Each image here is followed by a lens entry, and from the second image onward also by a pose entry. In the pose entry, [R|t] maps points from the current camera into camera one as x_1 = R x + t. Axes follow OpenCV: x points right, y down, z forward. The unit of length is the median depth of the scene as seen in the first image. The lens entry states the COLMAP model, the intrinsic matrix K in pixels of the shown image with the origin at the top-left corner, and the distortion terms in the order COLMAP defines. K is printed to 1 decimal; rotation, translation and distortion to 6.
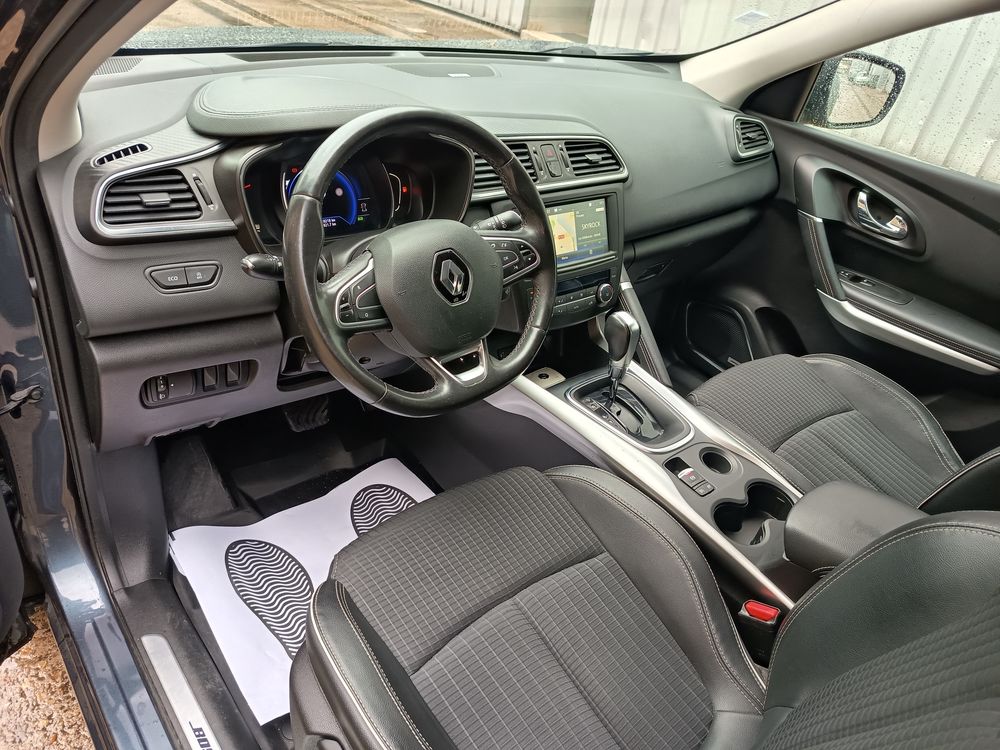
lens RADIAL K [[689.4, 0, 503.7], [0, 689.4, 375.3], [0, 0, 1]] dist [0.003831, -0.001978]
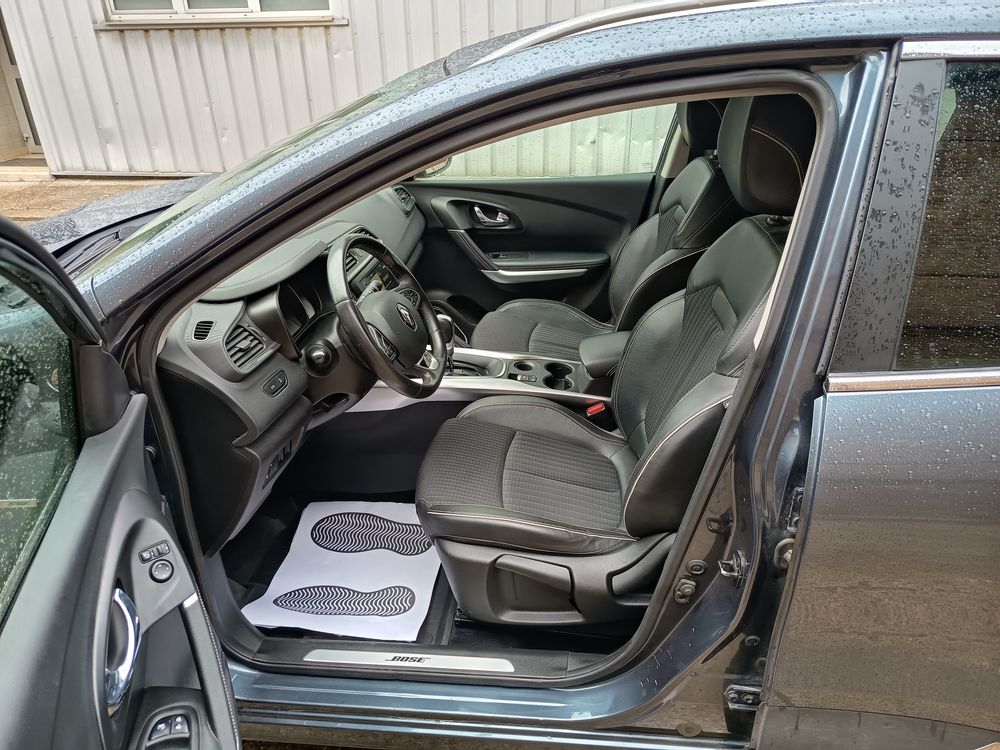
lens RADIAL K [[689.4, 0, 503.7], [0, 689.4, 375.3], [0, 0, 1]] dist [0.003831, -0.001978]
pose [[0.707177, -0.447148, 0.547686, -0.519390], [0.487657, 0.869353, 0.080100, -0.016132], [-0.511949, 0.210438, 0.832841, -0.322946]]
